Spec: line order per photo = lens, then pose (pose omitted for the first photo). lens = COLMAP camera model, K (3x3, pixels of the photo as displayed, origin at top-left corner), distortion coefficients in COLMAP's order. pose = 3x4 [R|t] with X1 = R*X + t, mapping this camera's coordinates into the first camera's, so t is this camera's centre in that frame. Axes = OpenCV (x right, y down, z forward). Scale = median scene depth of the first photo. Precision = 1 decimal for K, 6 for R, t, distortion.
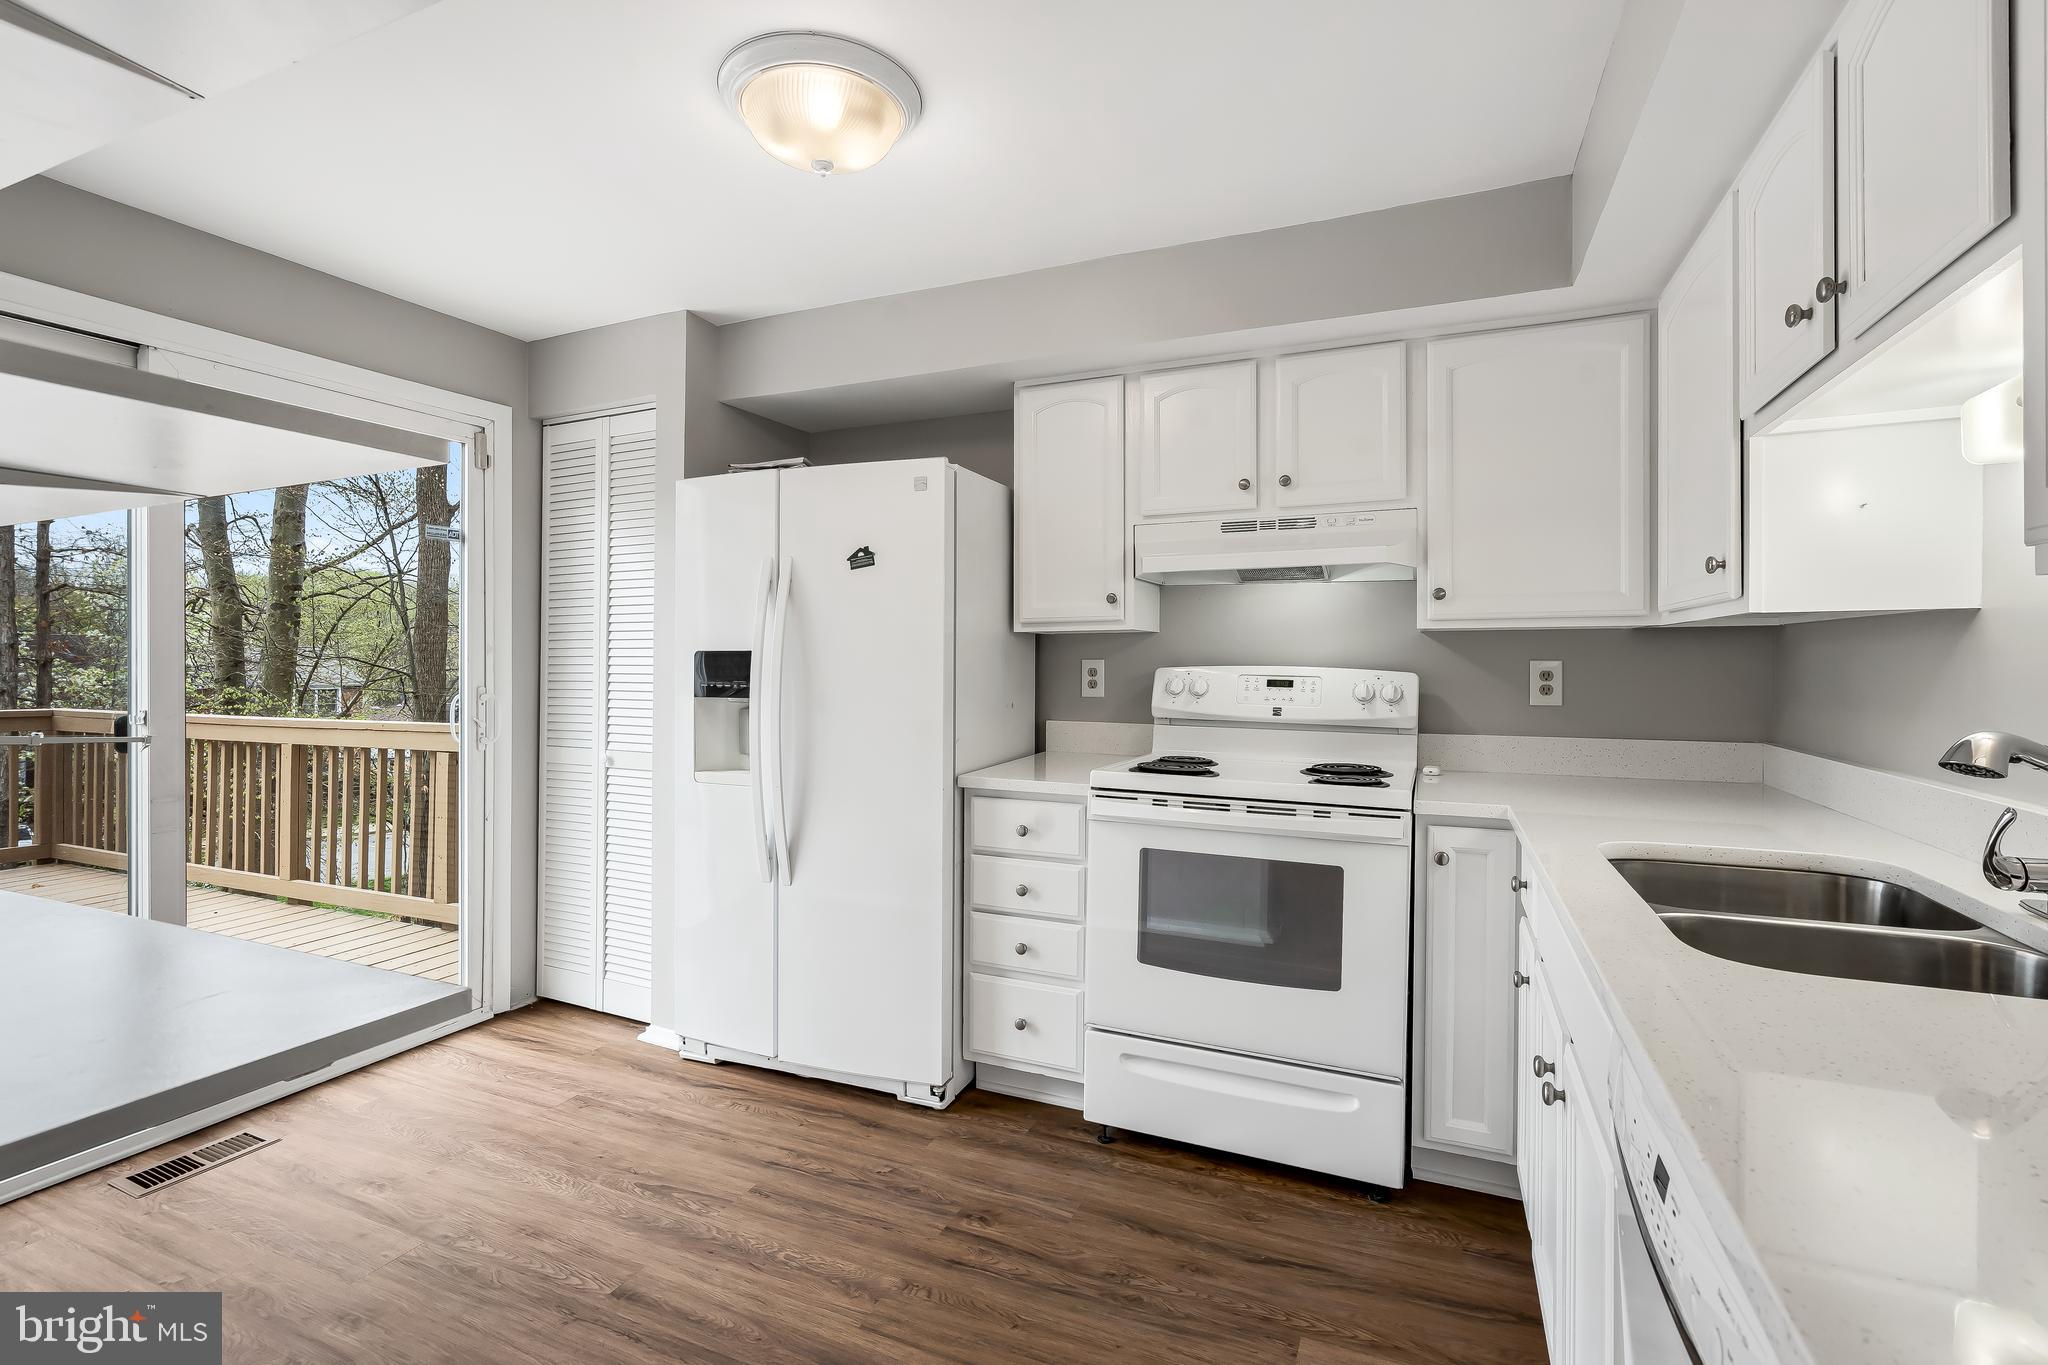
lens RADIAL K [[1032.4, 0, 1079.1], [0, 1032.4, 680.8], [0, 0, 1]] dist [-0.000272, 0.000108]
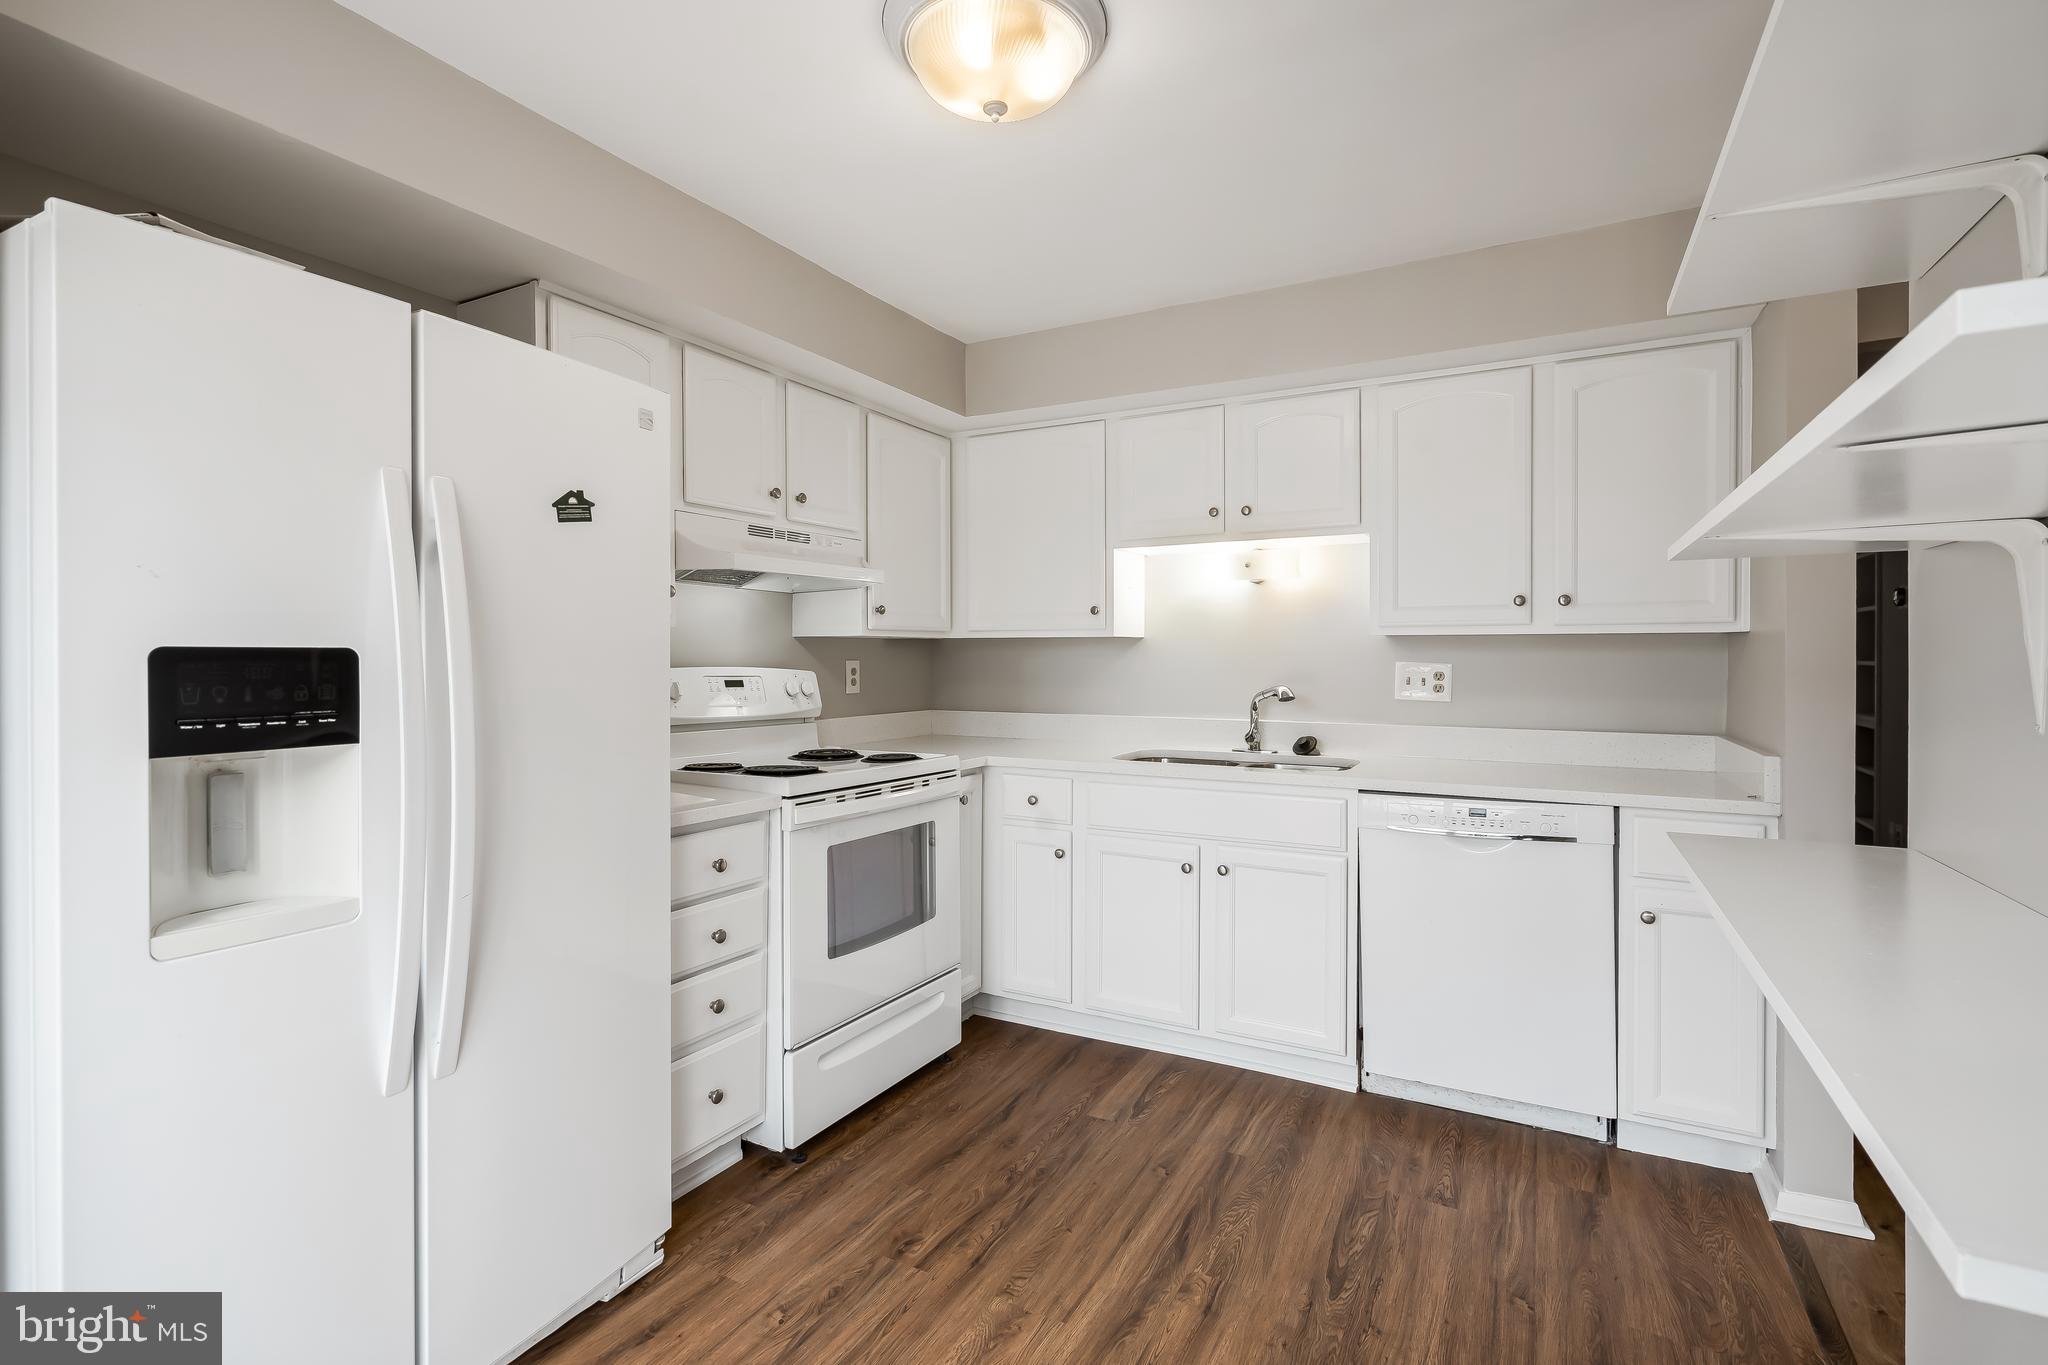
lens RADIAL K [[967.2, 0, 1042.8], [0, 967.2, 689.7], [0, 0, 1]] dist [-0.000449, 0.000381]
pose [[0.050561, -0.035047, 0.998106, -0.911469], [0.021242, 0.999196, 0.034010, -0.021467], [-0.998495, 0.019482, 0.051265, 0.769086]]
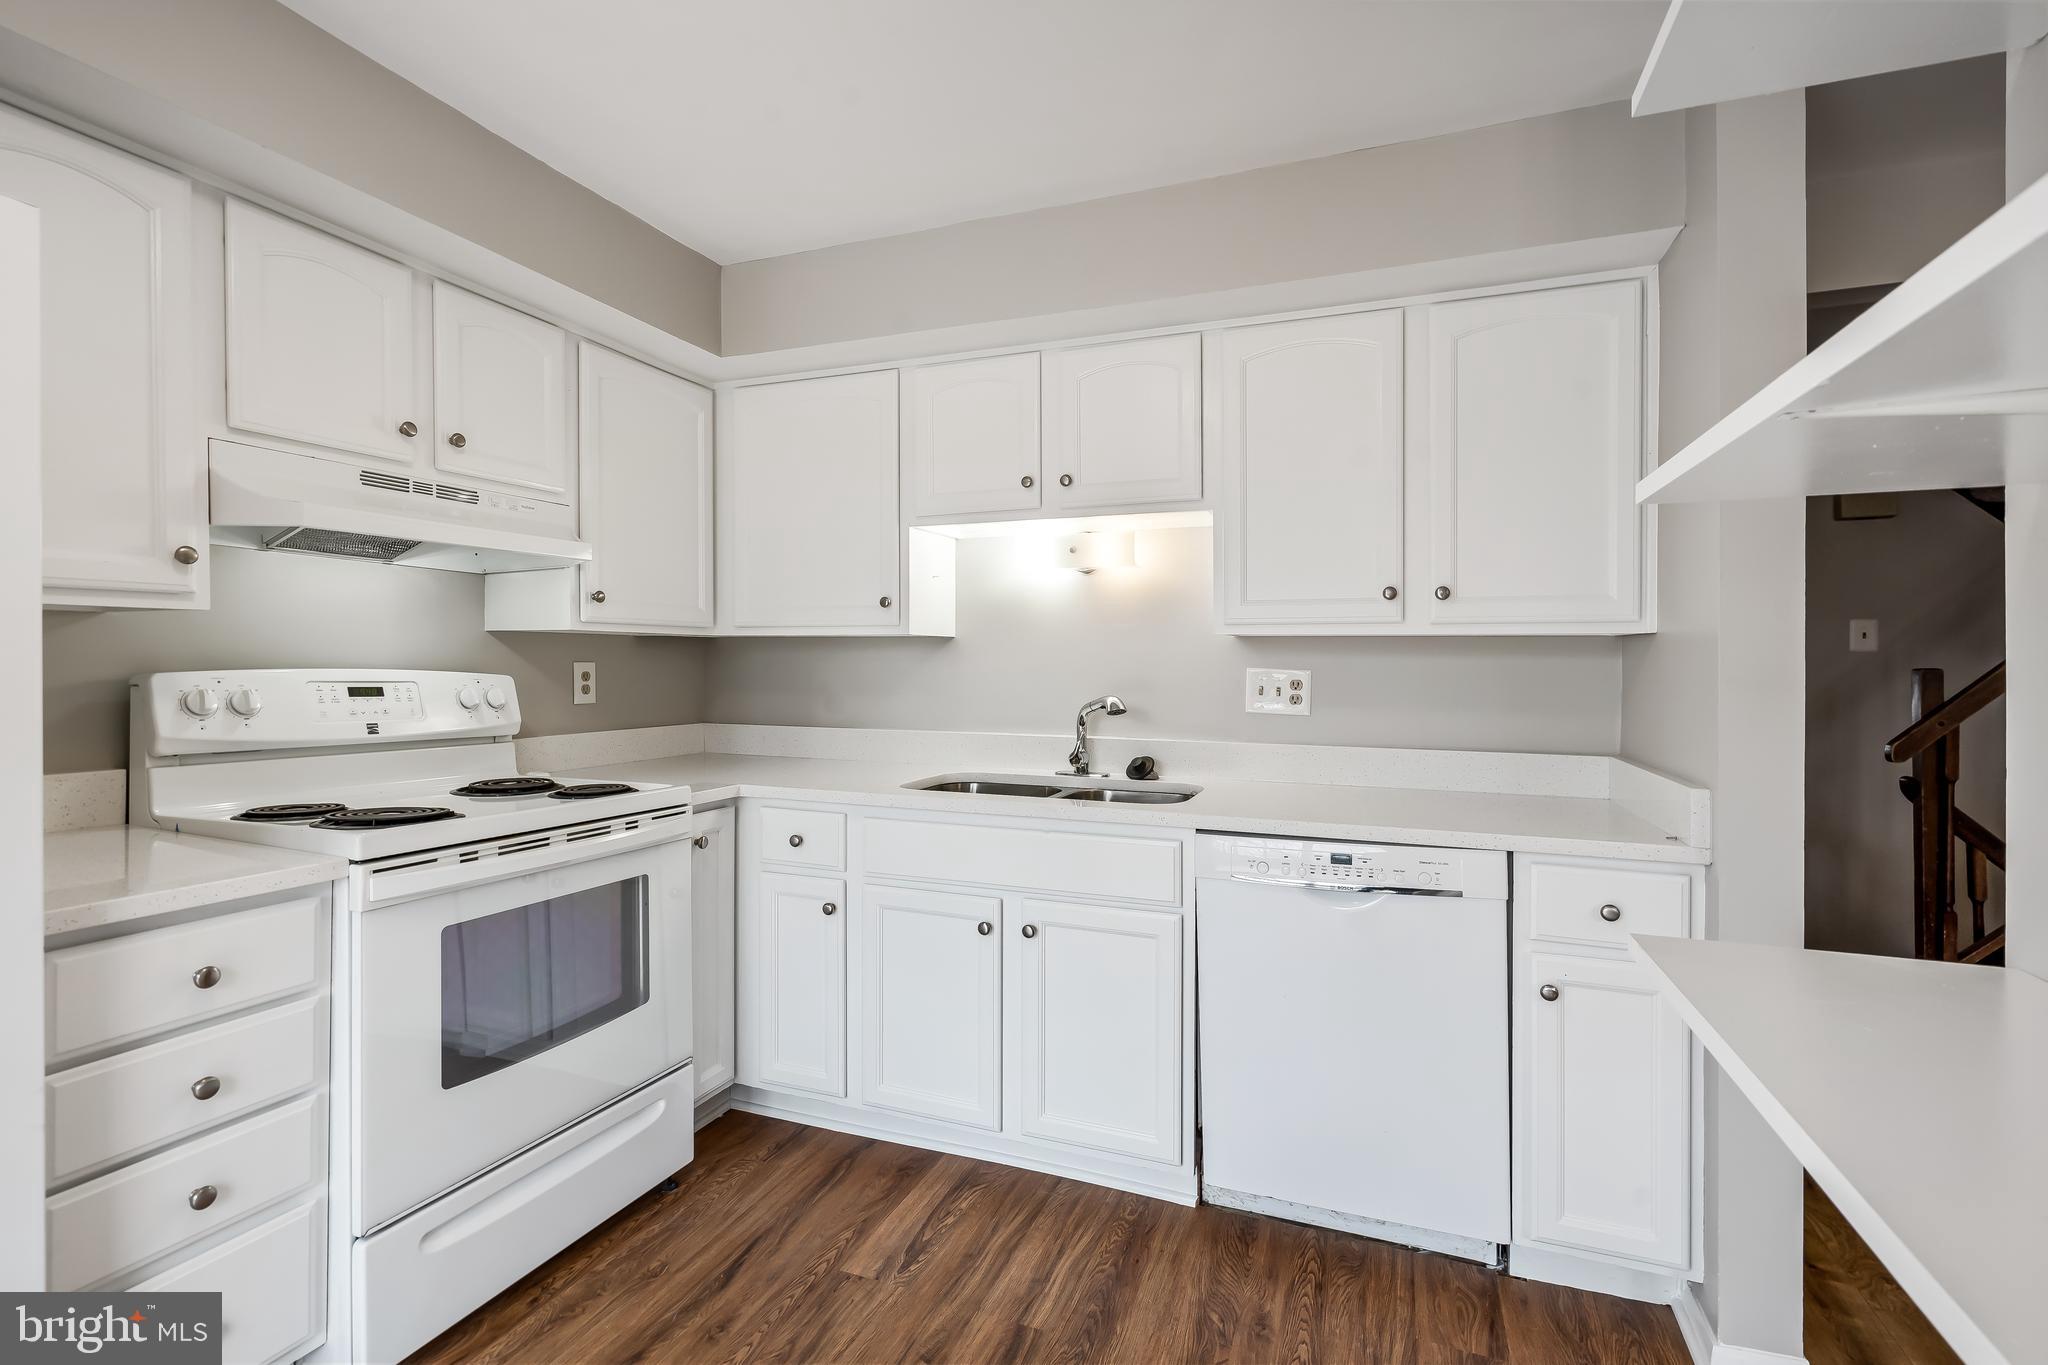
lens RADIAL K [[935.7, 0, 1024.0], [0, 935.7, 682.5], [0, 0, 1]] dist [0.000065, -0.000188]
pose [[-0.049209, -0.021307, 0.998561, -0.621208], [0.014974, 0.999644, 0.022068, -0.014737], [-0.998676, 0.016038, -0.048872, 0.659861]]
